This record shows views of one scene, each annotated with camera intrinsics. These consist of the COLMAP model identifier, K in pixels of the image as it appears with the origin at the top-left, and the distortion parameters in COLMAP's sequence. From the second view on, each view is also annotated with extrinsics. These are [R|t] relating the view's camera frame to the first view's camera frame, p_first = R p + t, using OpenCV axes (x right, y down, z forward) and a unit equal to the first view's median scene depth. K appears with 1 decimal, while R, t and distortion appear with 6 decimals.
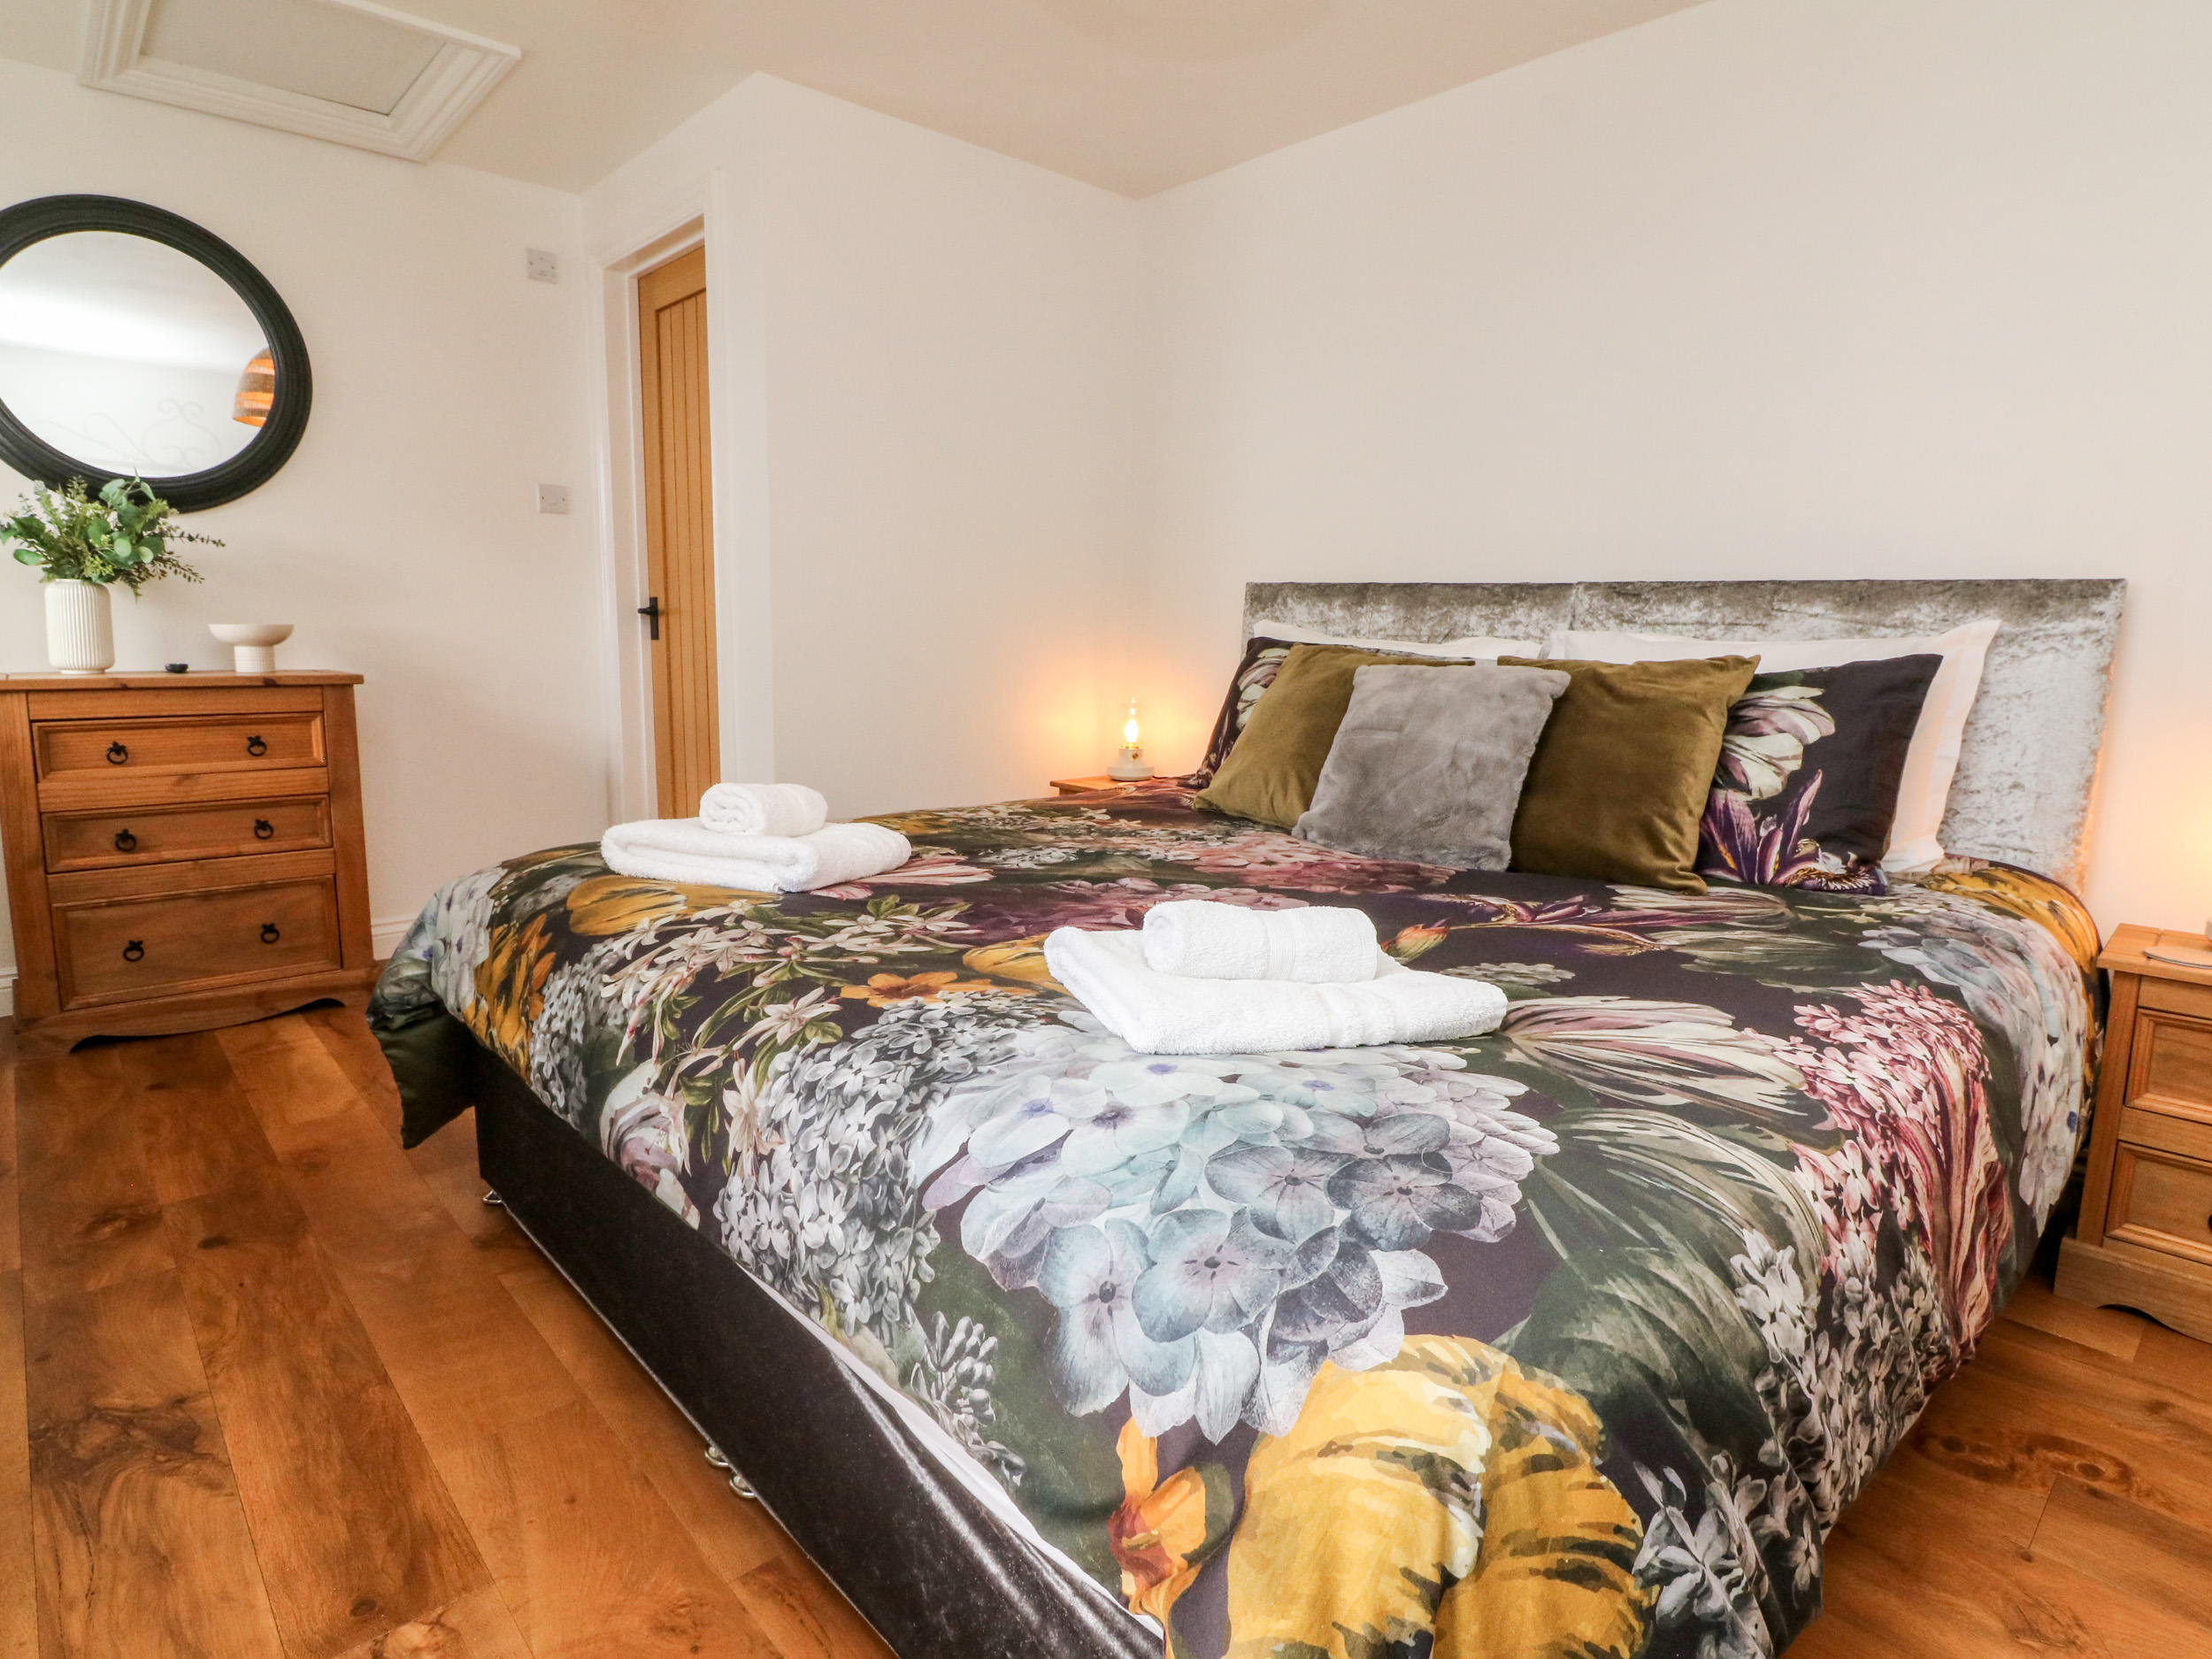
lens RADIAL K [[1177.3, 0, 1106.0], [0, 1177.3, 829.5], [0, 0, 1]] dist [0.001023, -0.009785]
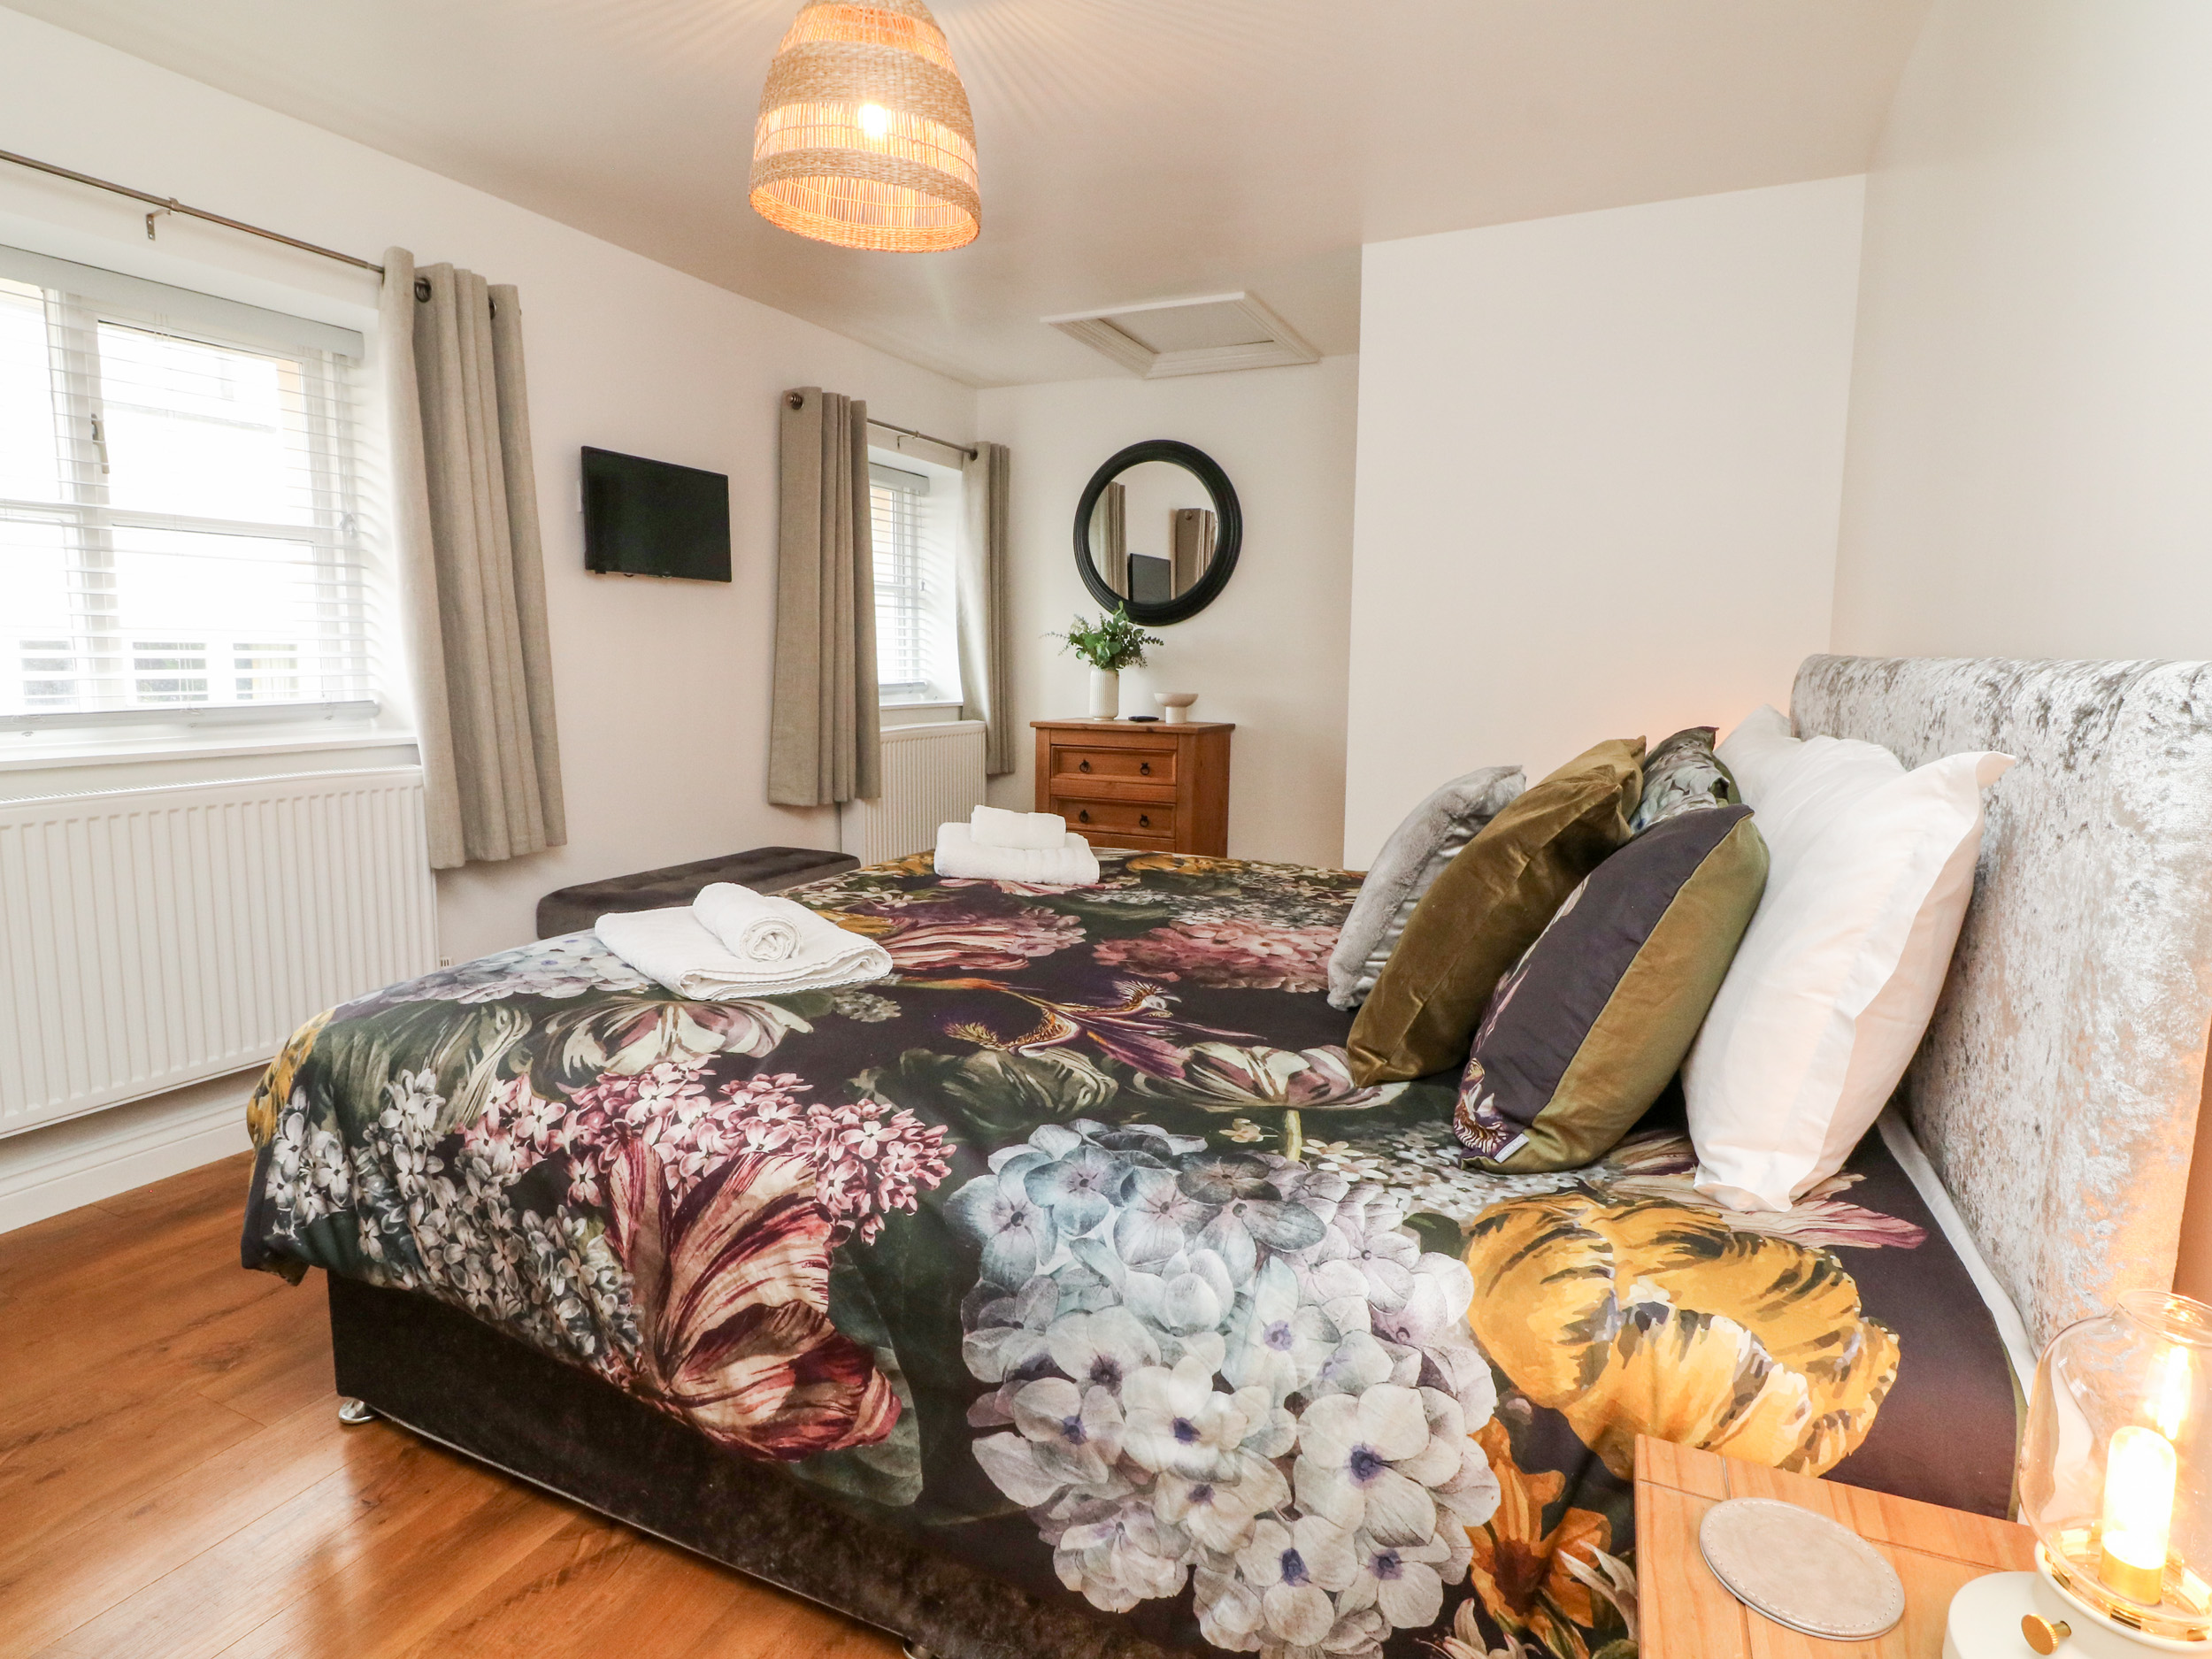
lens RADIAL K [[1161.2, 0, 1106.0], [0, 1161.2, 829.5], [0, 0, 1]] dist [-0.000526, -0.000479]
pose [[0.370595, 0.120425, -0.920955, 1.237611], [-0.160202, 0.984986, 0.064332, -0.142708], [0.914874, 0.123697, 0.384323, 0.608678]]
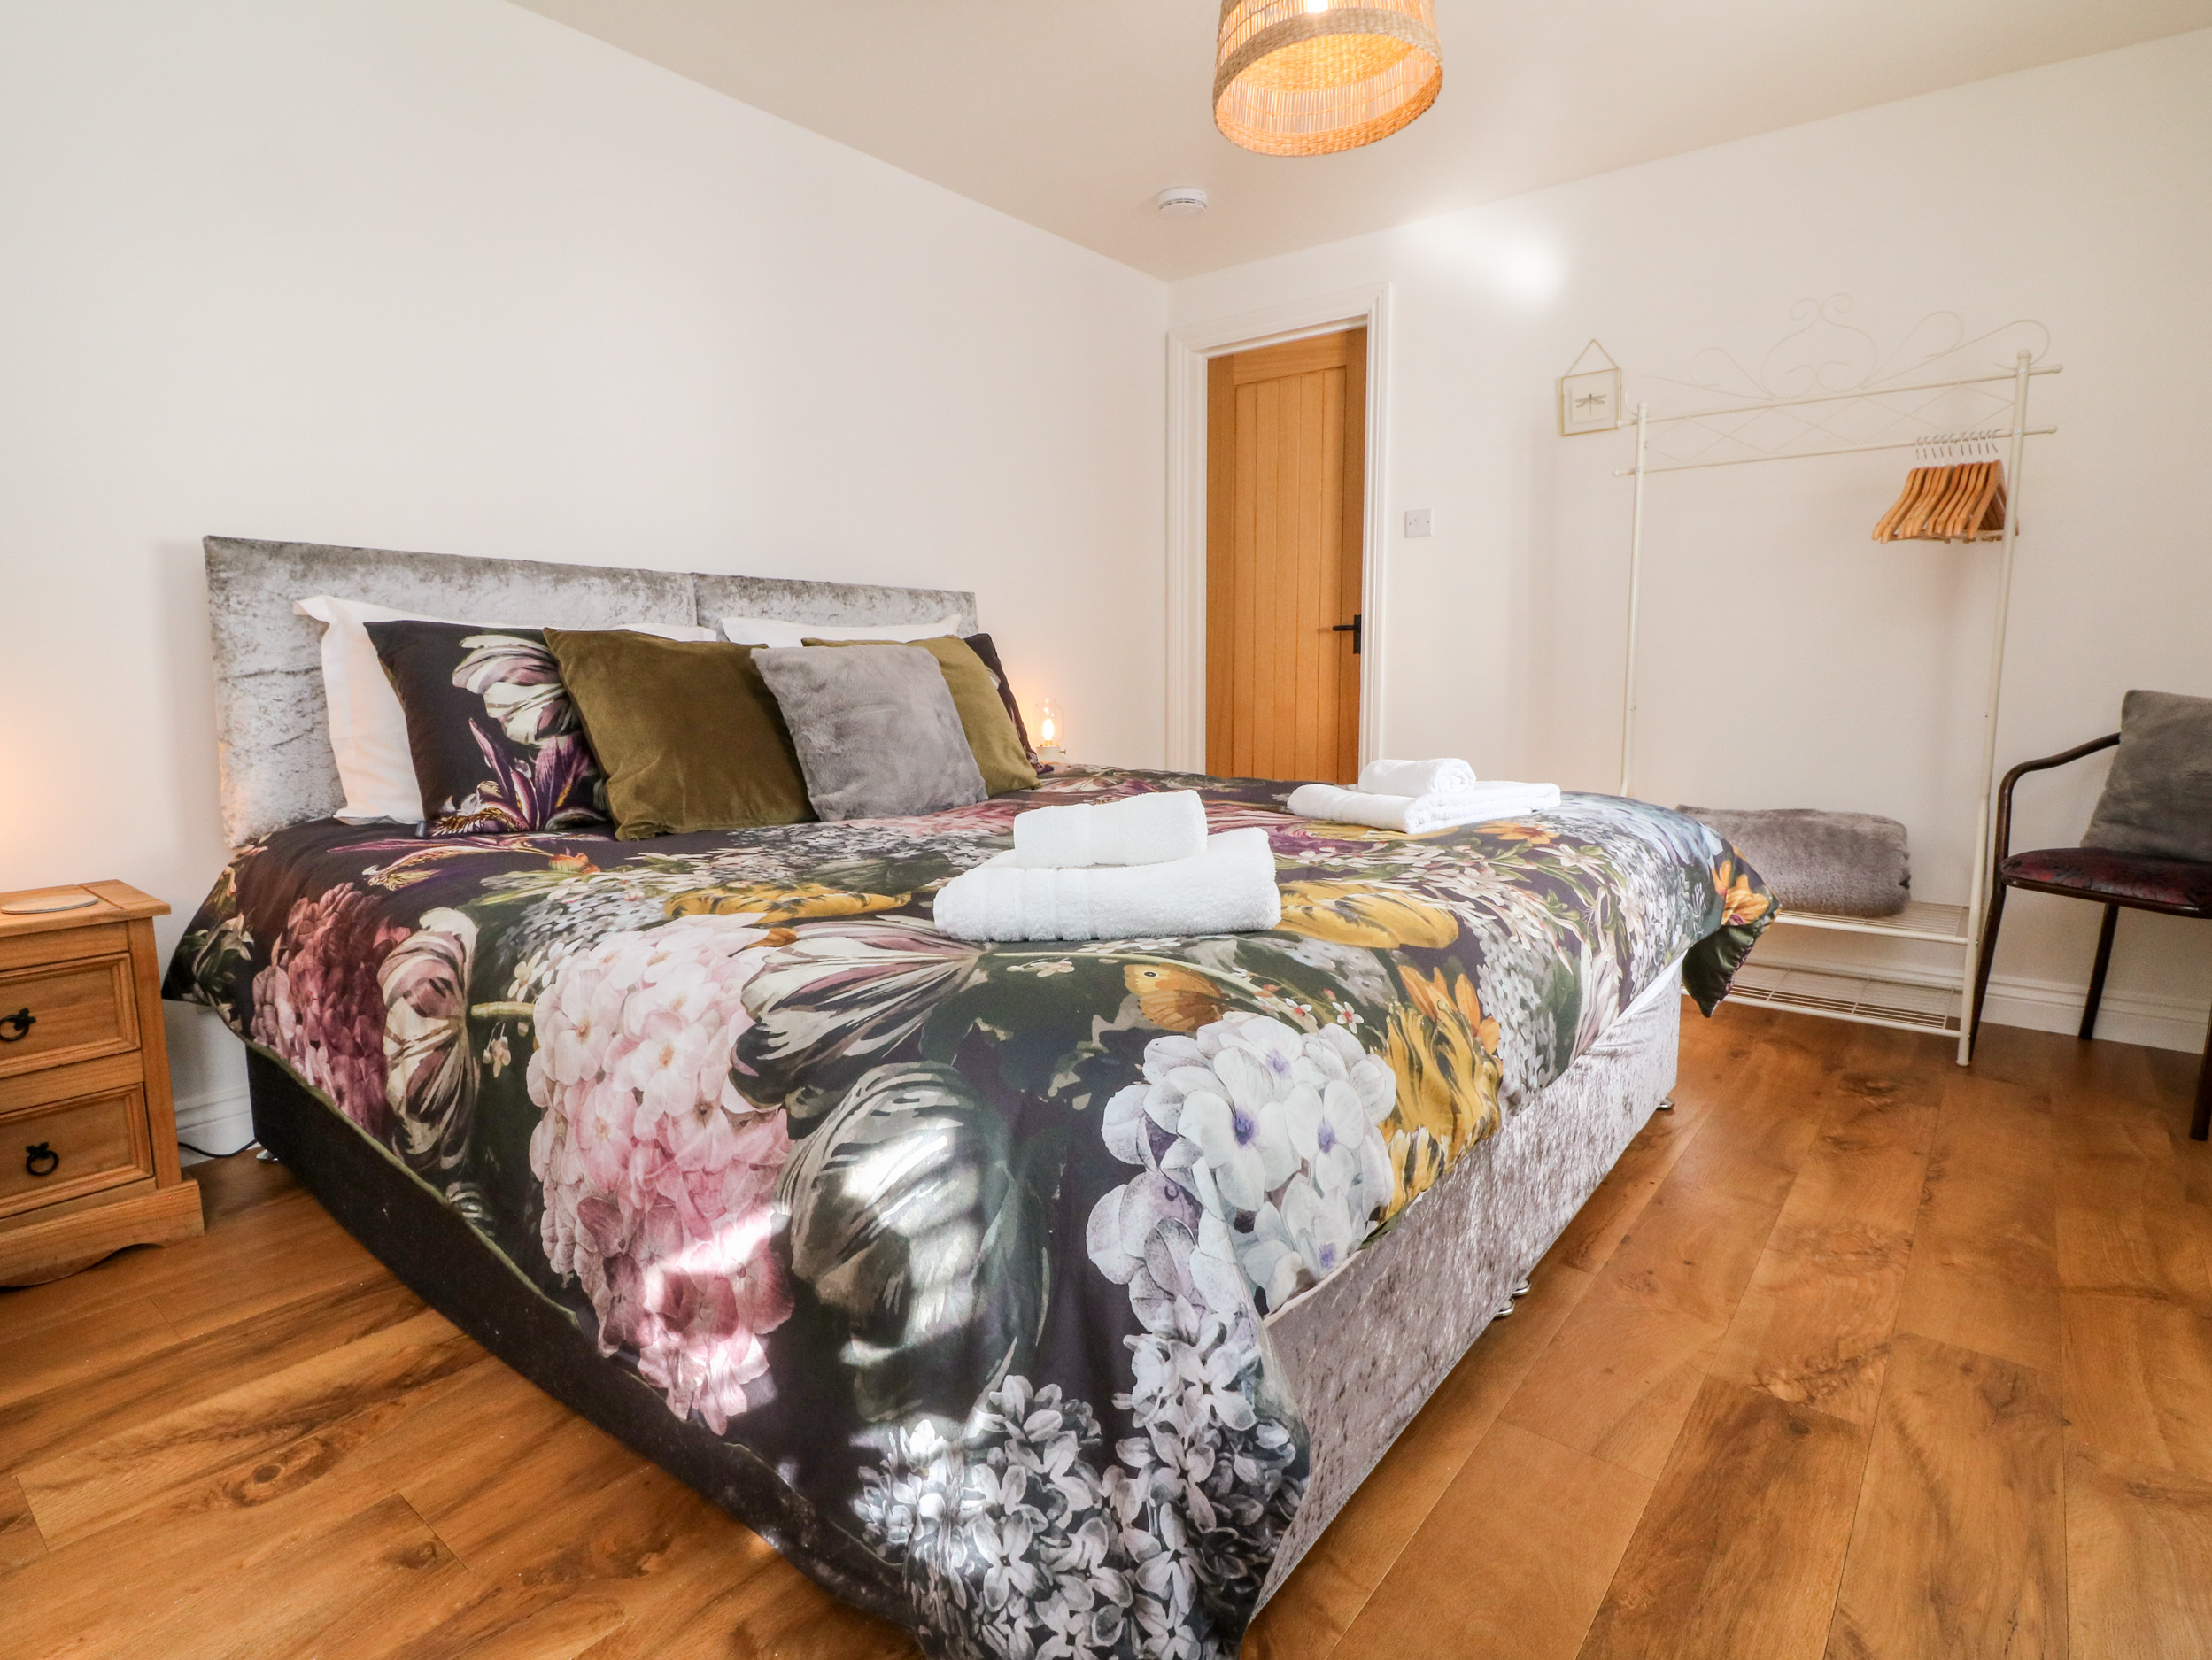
lens RADIAL K [[1177.2, 0, 1106.0], [0, 1177.2, 830.0], [0, 0, 1]] dist [0.001023, -0.009785]
pose [[-0.160013, -0.156530, 0.974625, -1.604628], [0.167731, 0.968677, 0.183113, -0.247933], [-0.972760, 0.192775, -0.128746, 1.744055]]
